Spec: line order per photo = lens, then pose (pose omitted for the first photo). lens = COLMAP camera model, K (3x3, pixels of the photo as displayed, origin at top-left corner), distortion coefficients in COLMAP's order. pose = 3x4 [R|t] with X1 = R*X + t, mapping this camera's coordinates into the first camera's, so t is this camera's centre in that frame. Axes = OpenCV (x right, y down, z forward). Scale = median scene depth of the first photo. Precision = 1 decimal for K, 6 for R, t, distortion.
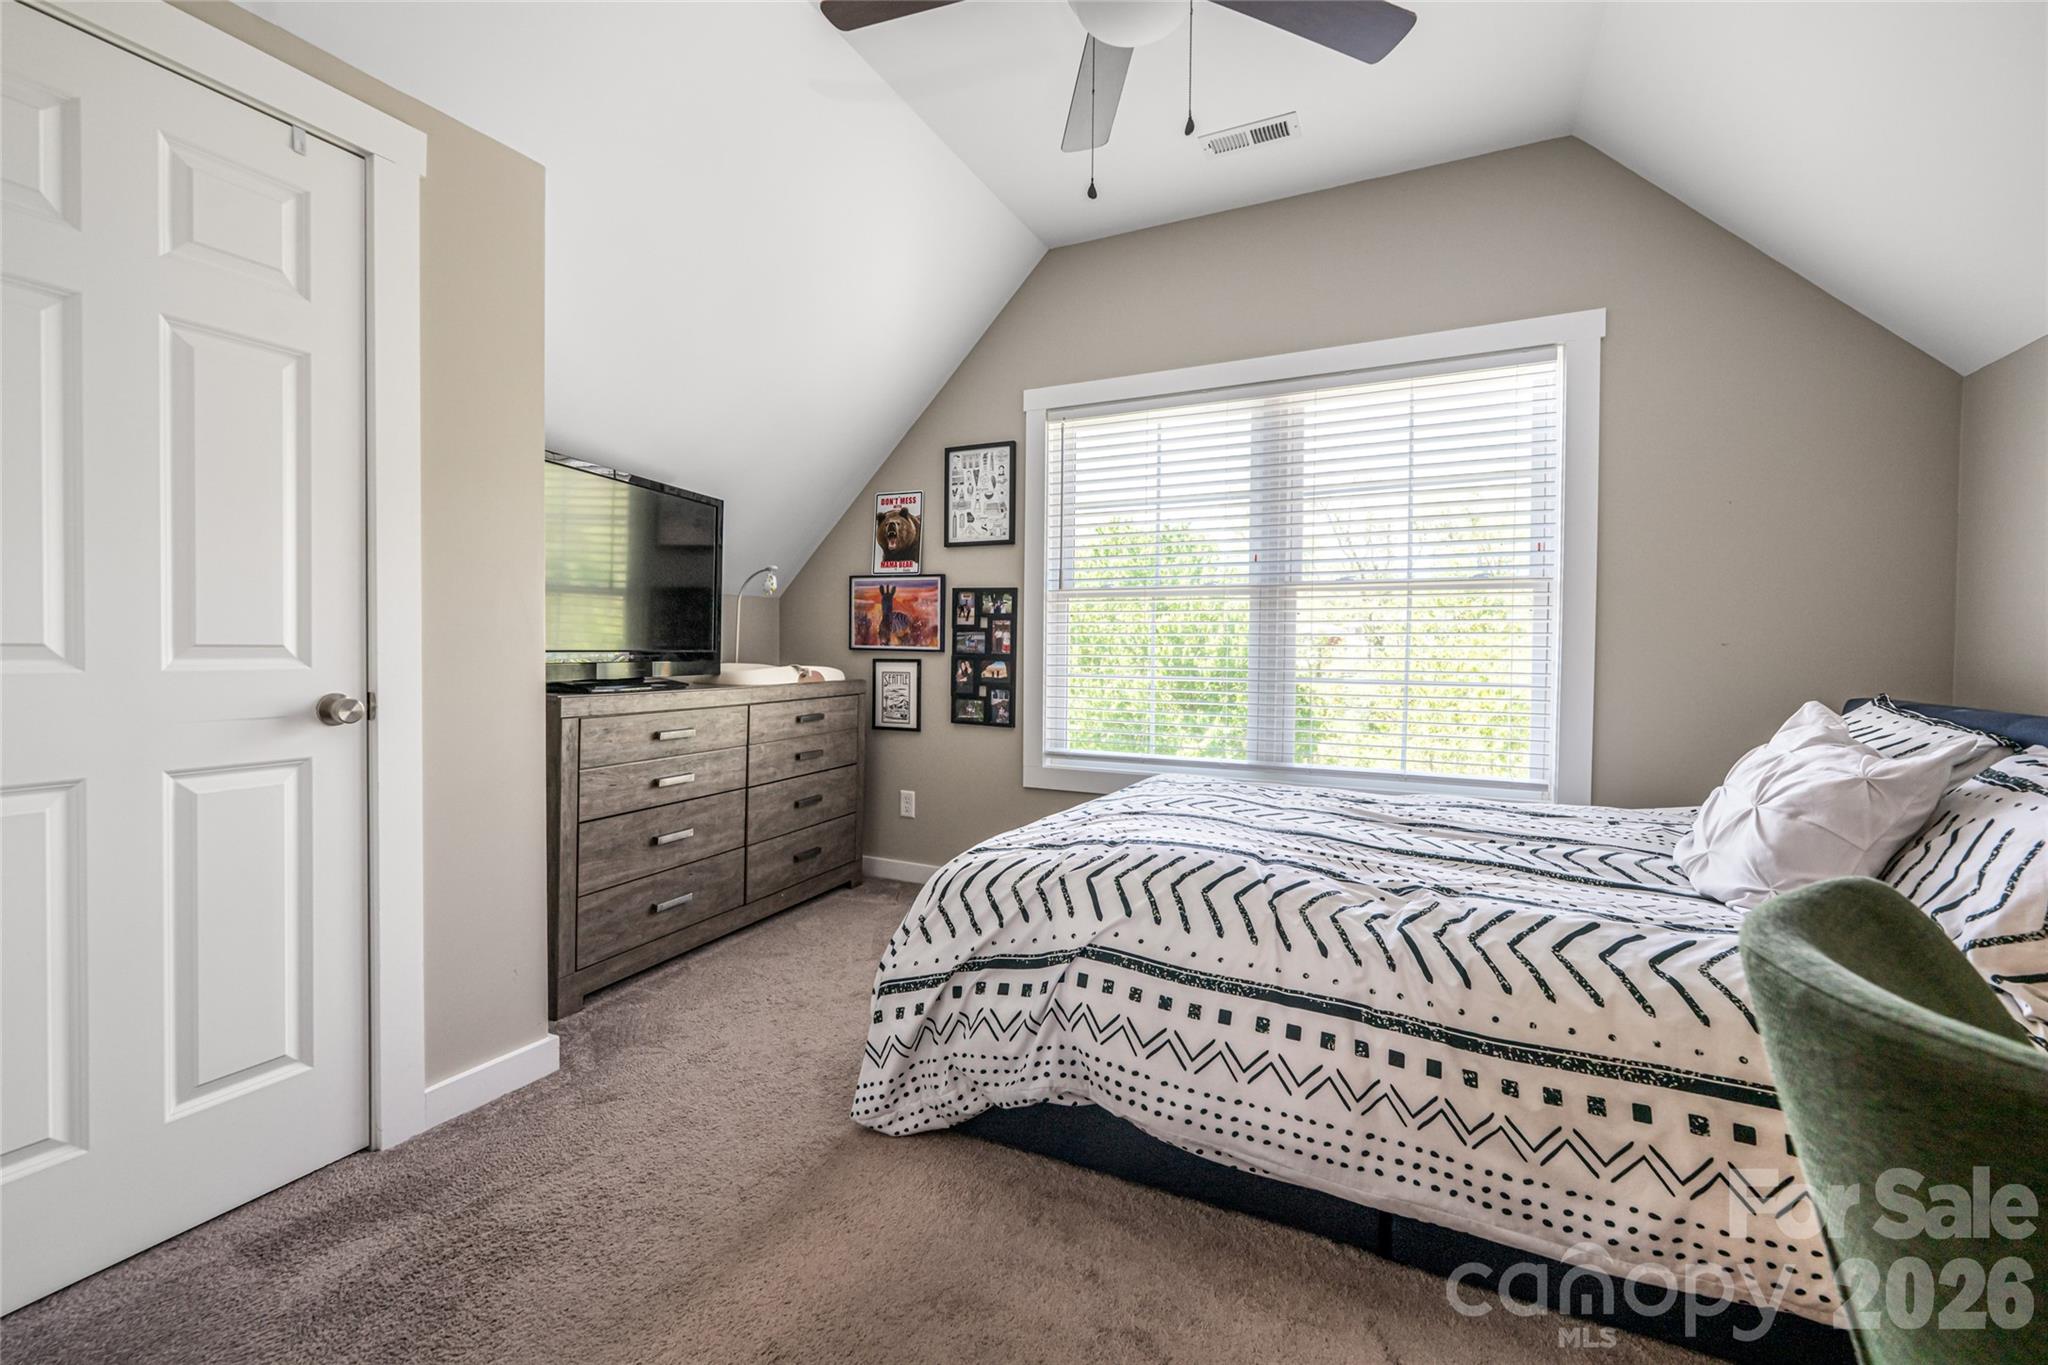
lens RADIAL K [[872.4, 0, 1015.5], [0, 872.4, 671.6], [0, 0, 1]] dist [-0.001955, -0.000085]
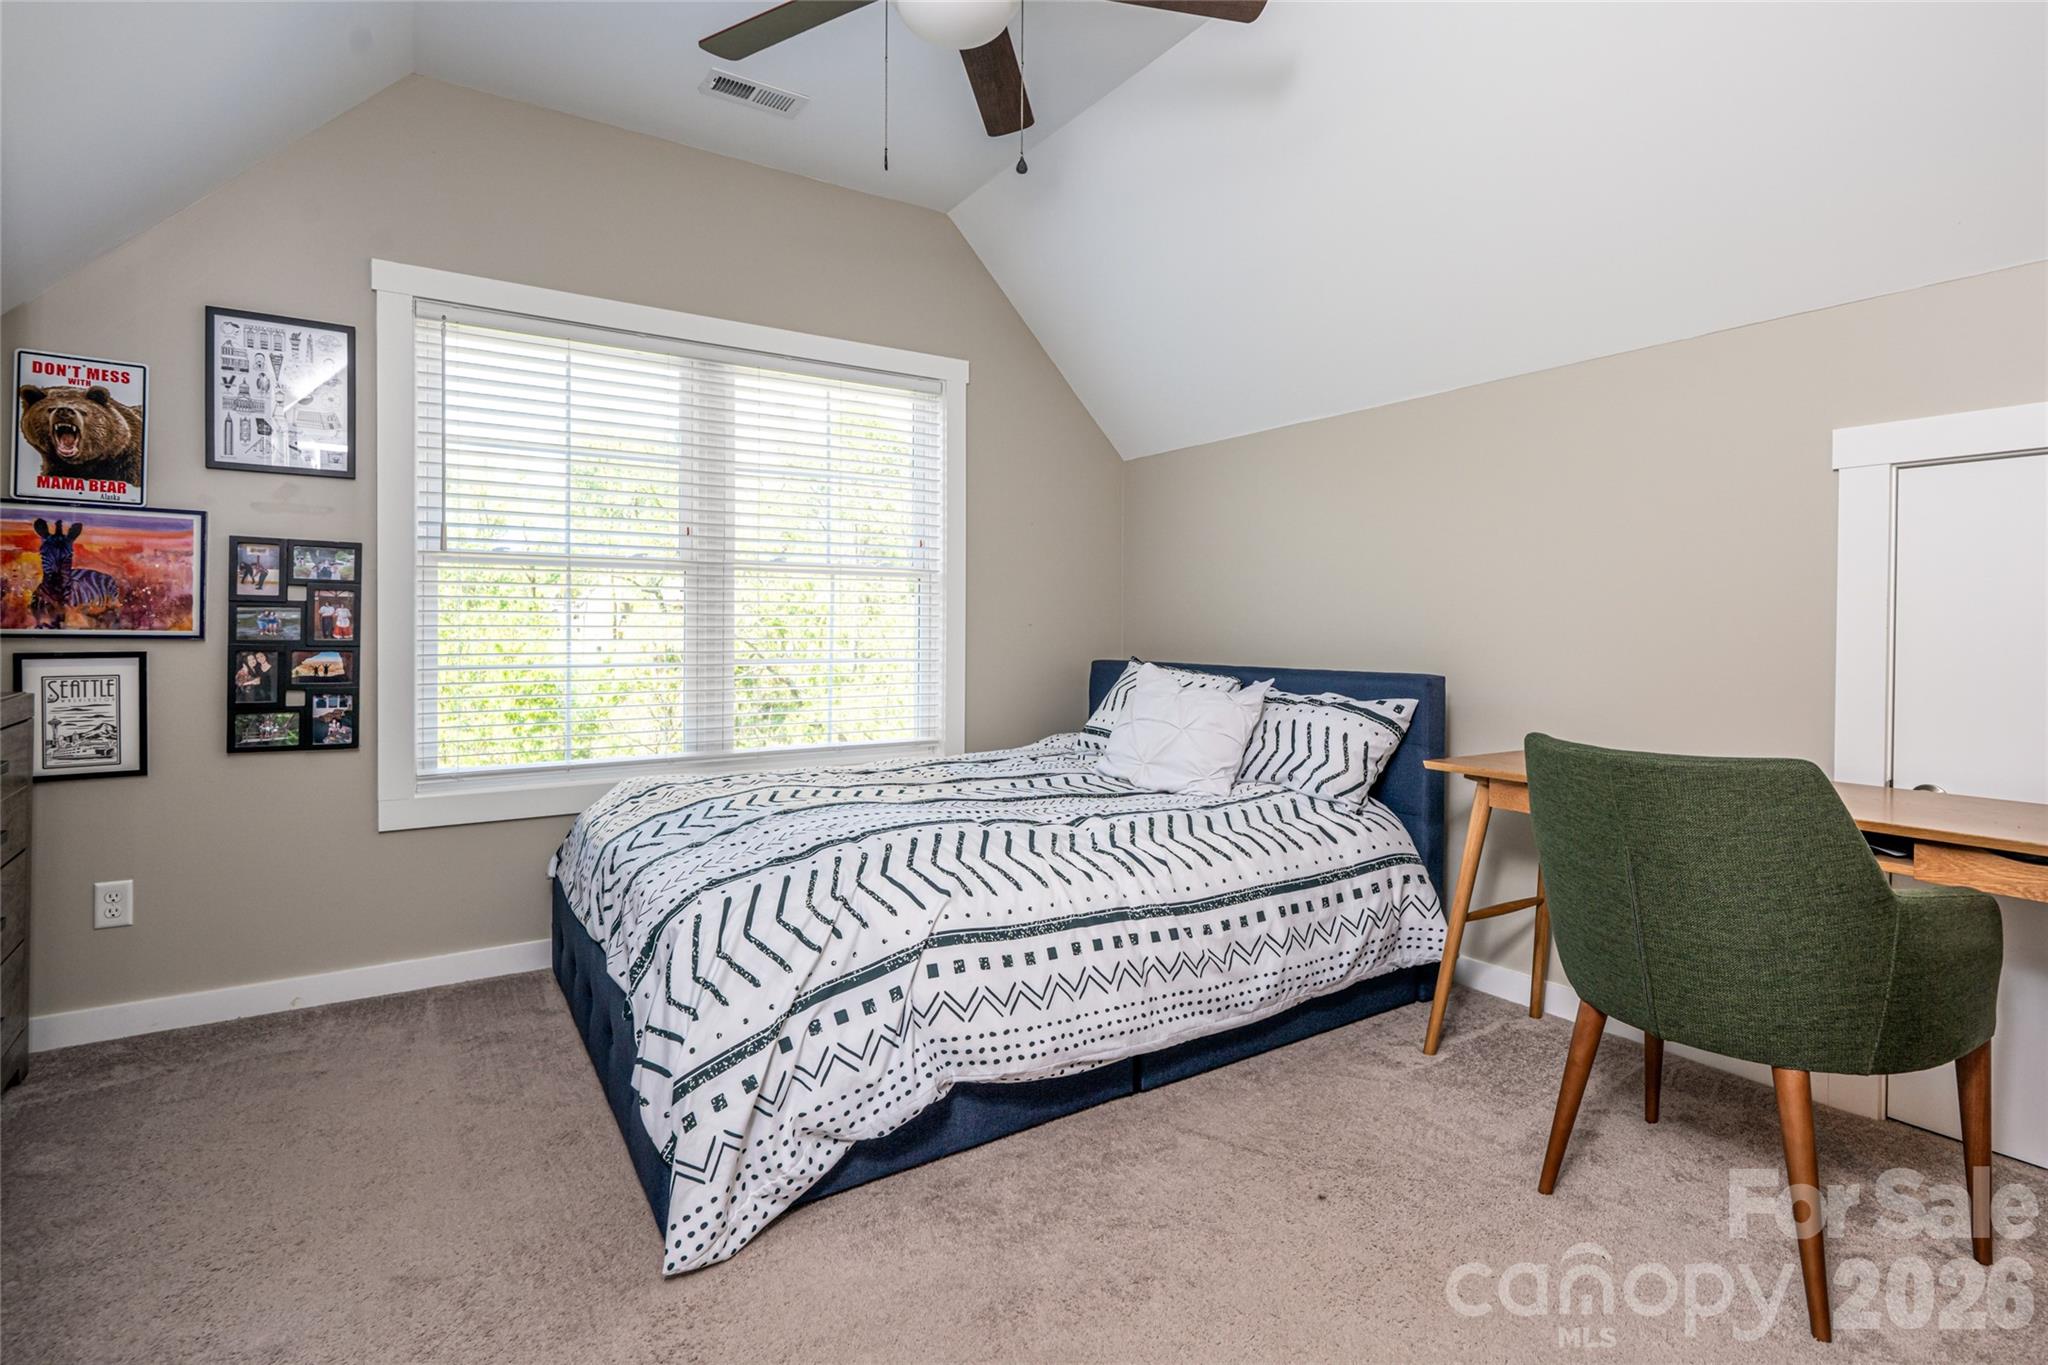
lens RADIAL K [[967.8, 0, 1016.8], [0, 967.8, 652.5], [0, 0, 1]] dist [-0.000241, -0.000068]
pose [[0.505137, -0.028210, 0.862578, -0.401628], [0.023887, 0.999540, 0.018700, -0.012781], [-0.862709, 0.011158, 0.505578, 0.176522]]
